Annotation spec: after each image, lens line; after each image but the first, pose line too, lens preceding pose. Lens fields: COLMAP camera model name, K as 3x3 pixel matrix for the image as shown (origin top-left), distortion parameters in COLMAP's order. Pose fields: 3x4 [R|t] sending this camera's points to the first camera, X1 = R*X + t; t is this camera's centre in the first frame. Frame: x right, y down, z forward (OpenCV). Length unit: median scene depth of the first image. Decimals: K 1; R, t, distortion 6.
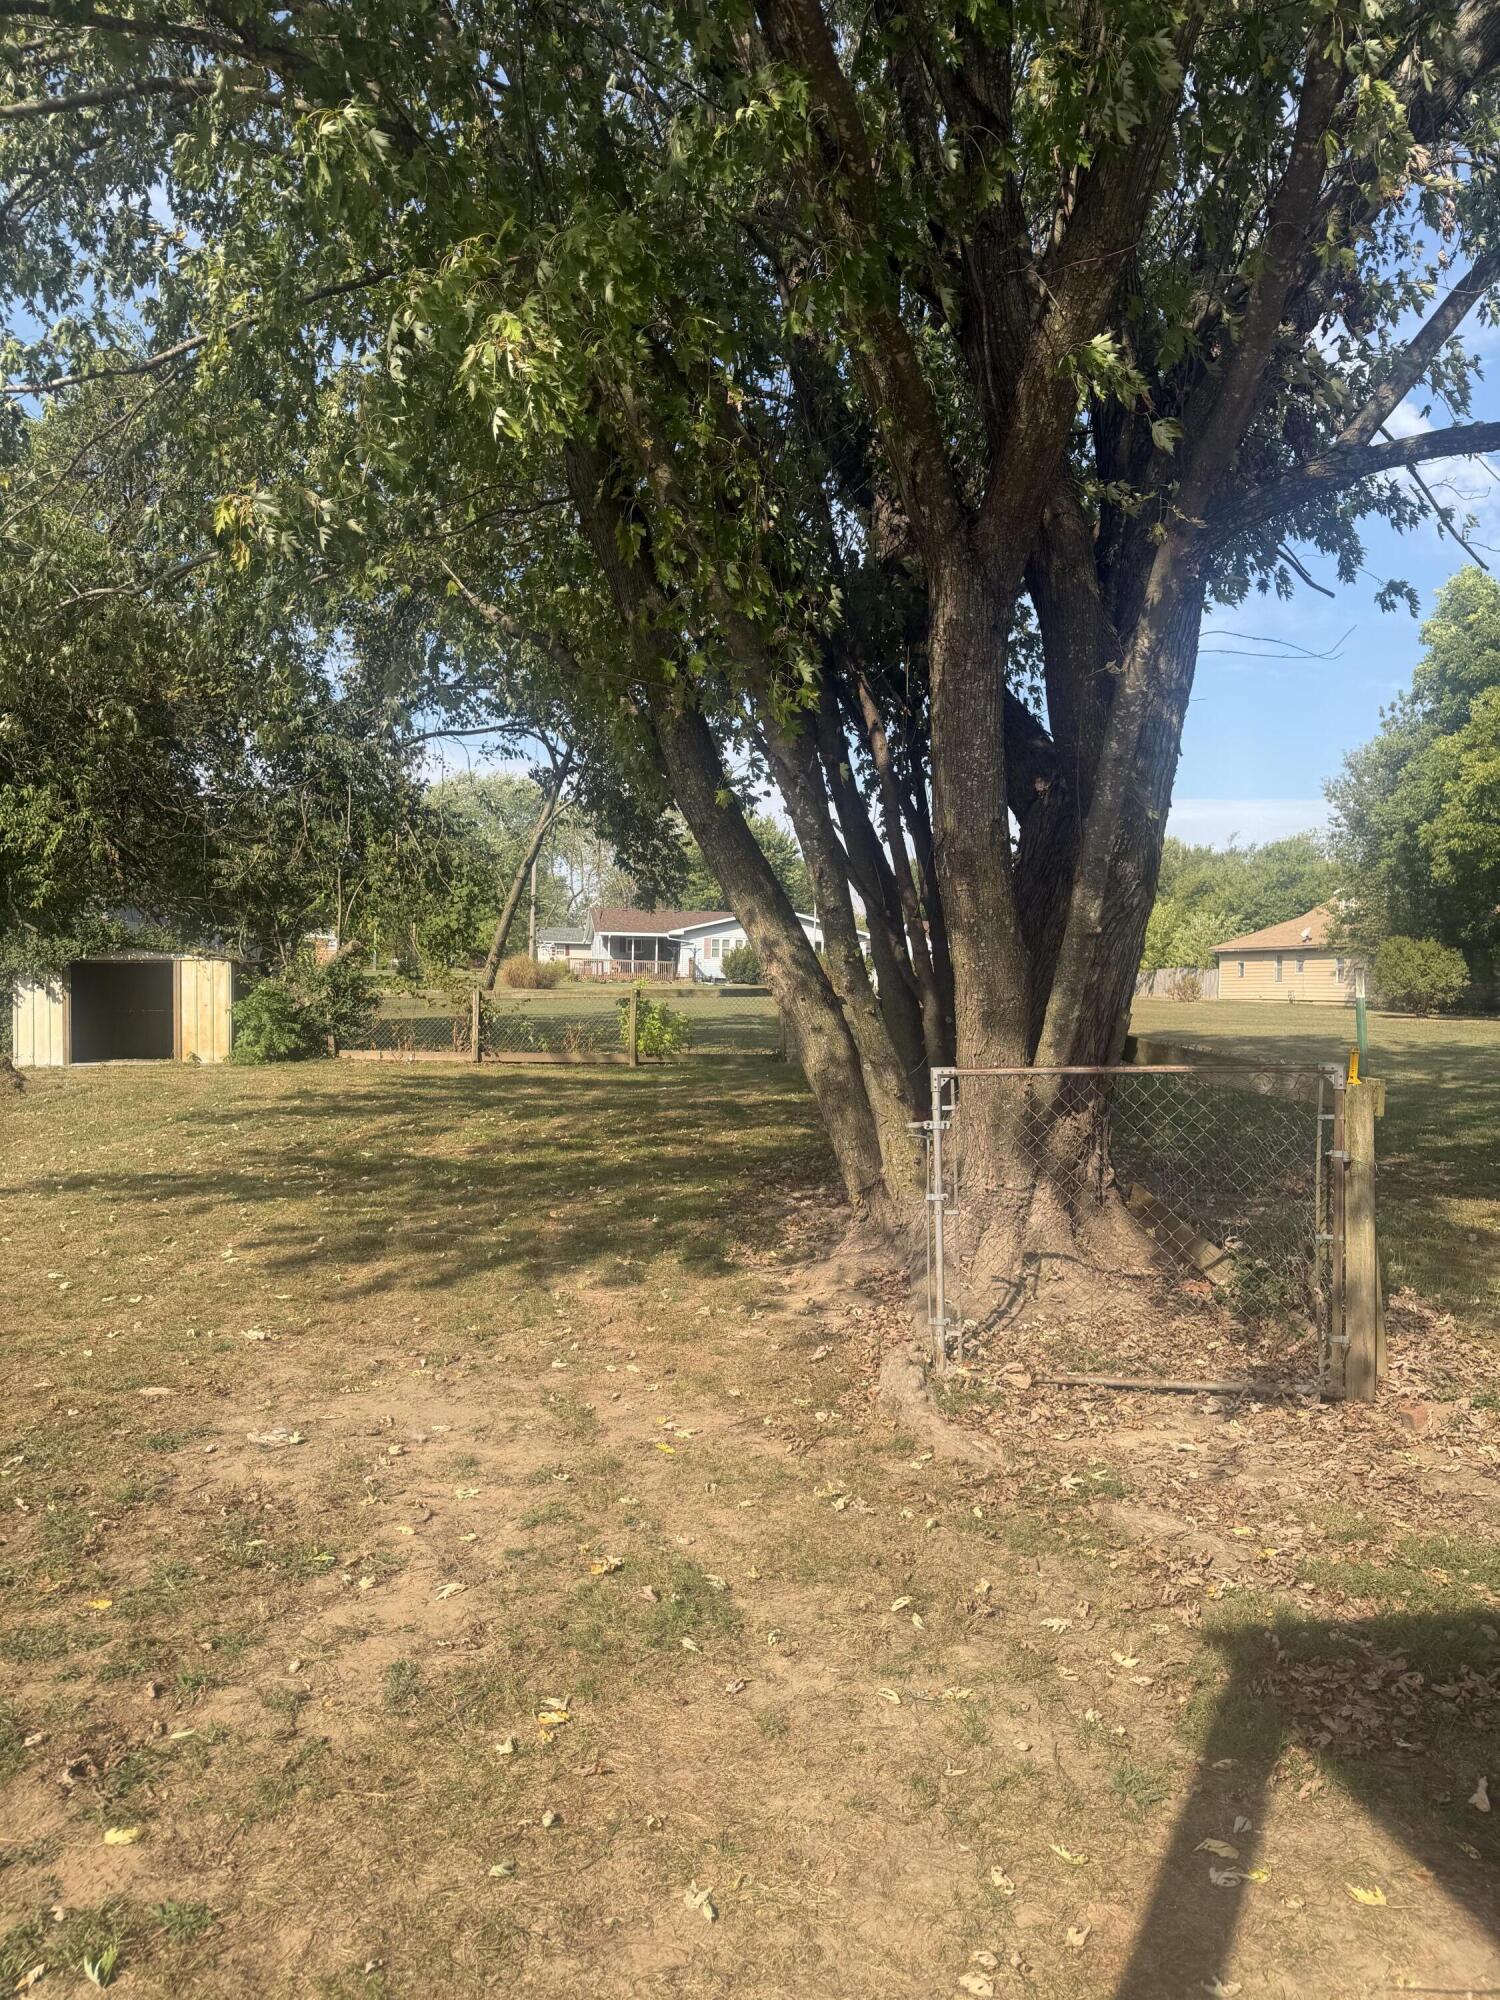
lens RADIAL K [[1398.7, 0, 748.8], [0, 1398.7, 993.6], [0, 0, 1]] dist [0.098623, -0.190859]
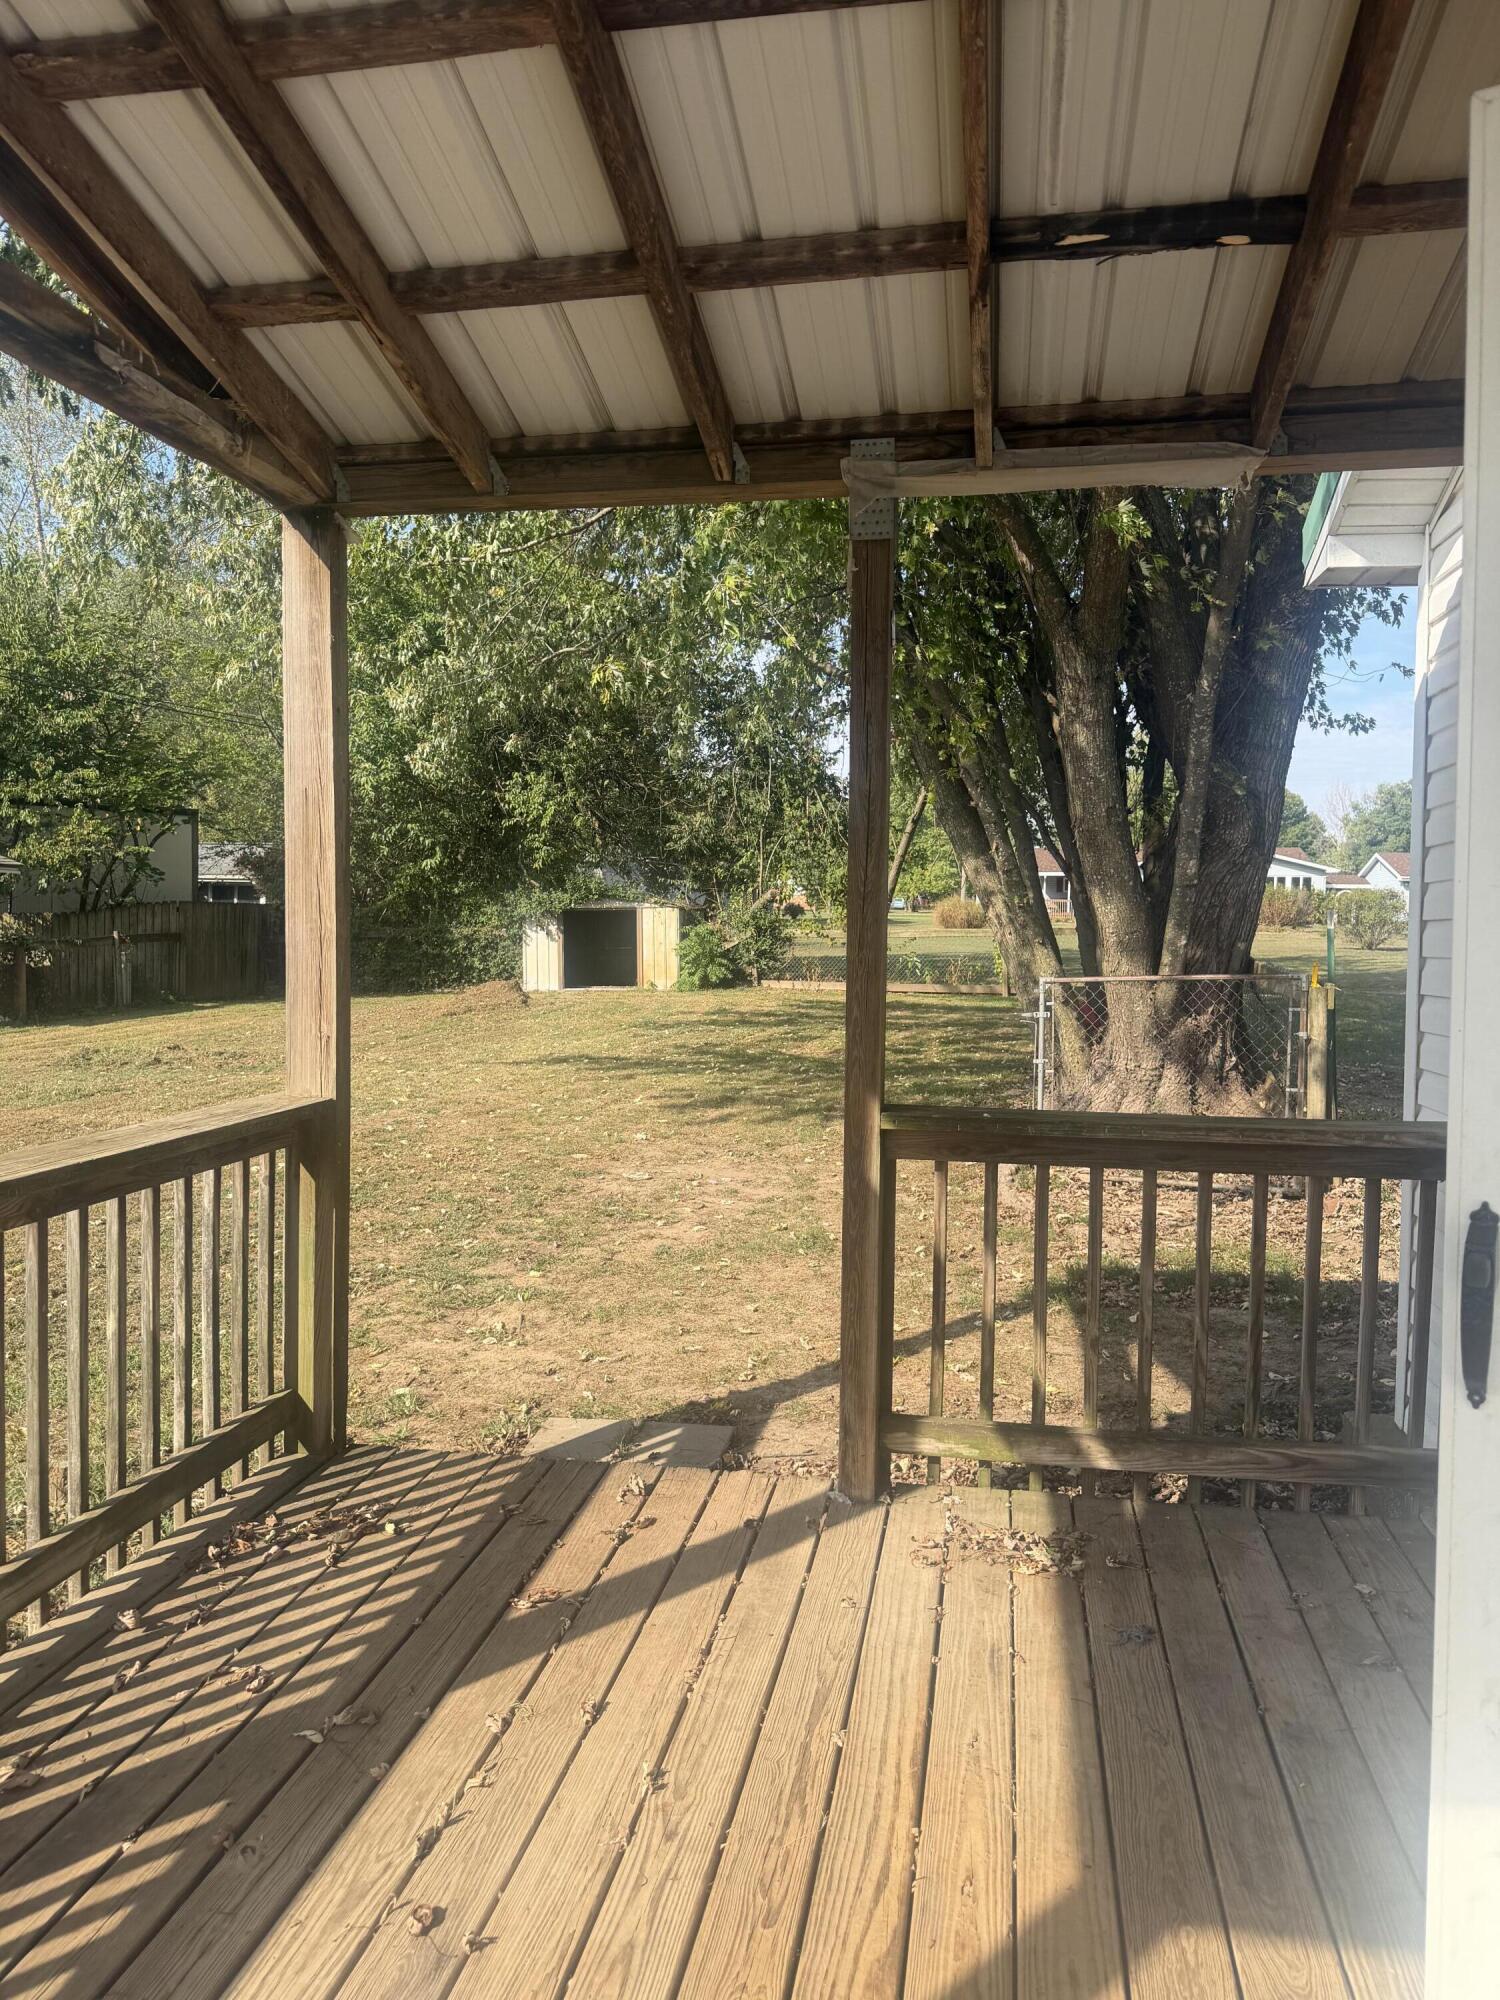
lens RADIAL K [[1382.7, 0, 749.4], [0, 1382.7, 1003.9], [0, 0, 1]] dist [0.214591, -0.000257]
pose [[0.947785, 0.011180, -0.318714, 0.090066], [0.004851, 0.998764, 0.049462, 0.001428], [0.318873, -0.048426, 0.946560, -0.154043]]
